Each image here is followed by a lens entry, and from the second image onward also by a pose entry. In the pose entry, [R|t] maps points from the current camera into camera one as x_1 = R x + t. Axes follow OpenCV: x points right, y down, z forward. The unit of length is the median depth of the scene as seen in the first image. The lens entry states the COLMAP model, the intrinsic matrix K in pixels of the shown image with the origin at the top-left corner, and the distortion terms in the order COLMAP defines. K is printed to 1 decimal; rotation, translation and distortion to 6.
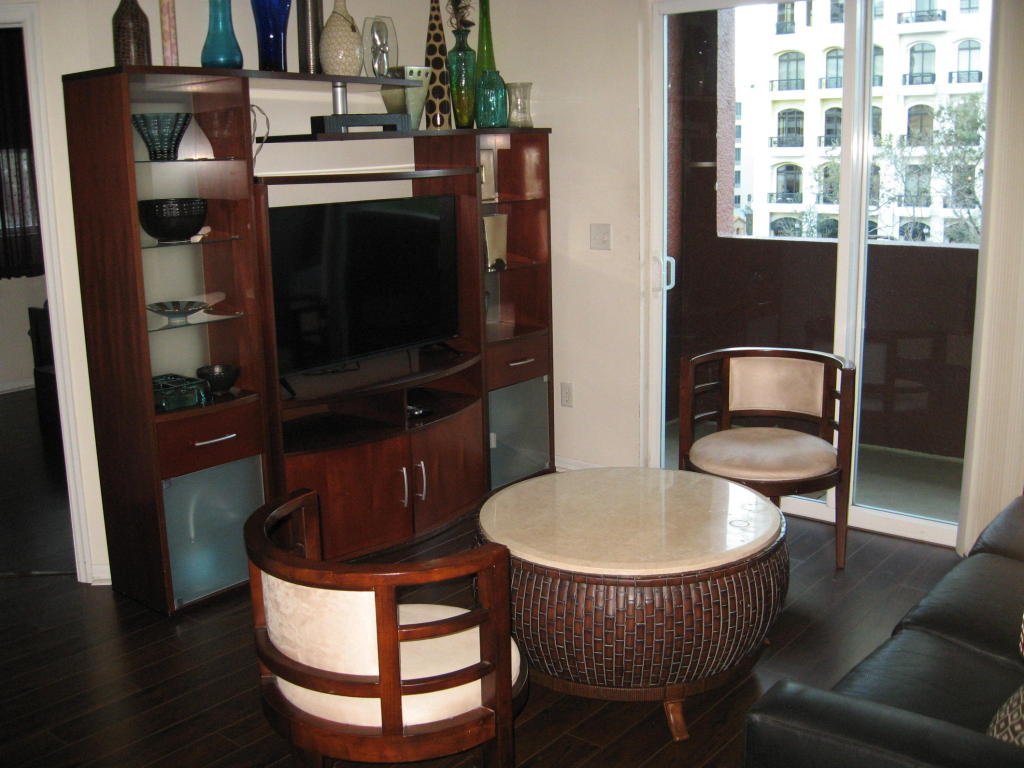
lens RADIAL K [[1058.7, 0, 512.0], [0, 1058.7, 384.0], [0, 0, 1]] dist [-0.141628, 0.067820]
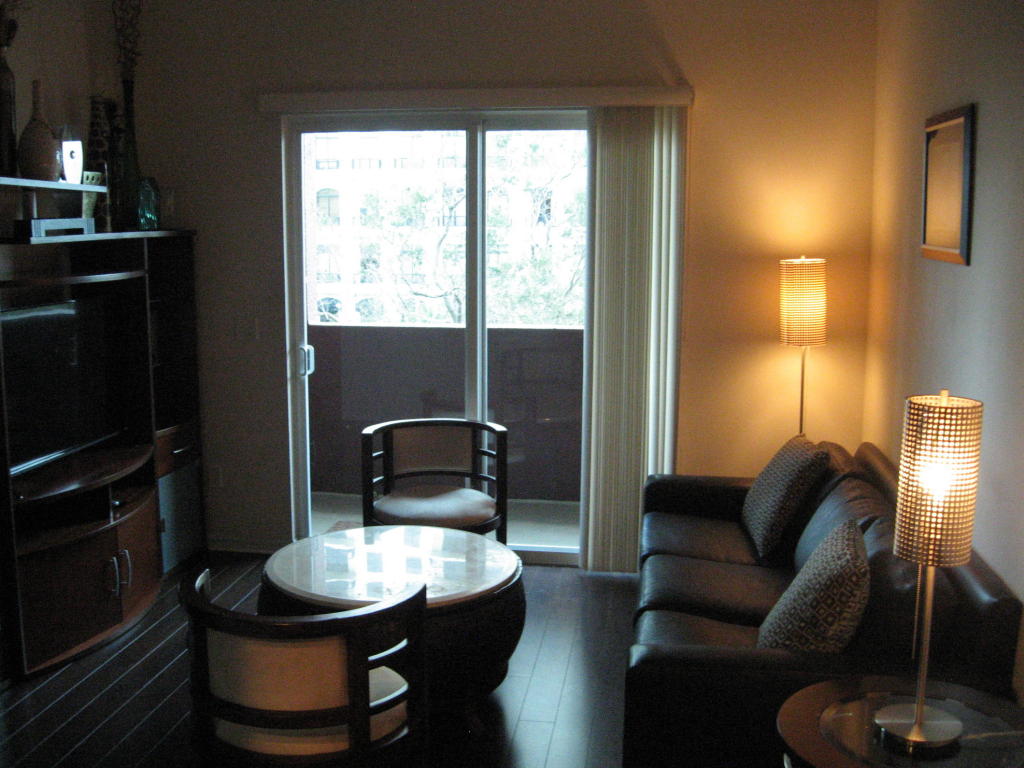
lens RADIAL K [[1058.7, 0, 512.0], [0, 1058.7, 384.0], [0, 0, 1]] dist [-0.141628, 0.067820]
pose [[0.844400, -0.046741, 0.533671, -0.296200], [0.084765, 0.995294, -0.046947, -0.008470], [-0.528965, 0.084879, 0.844388, -0.075873]]
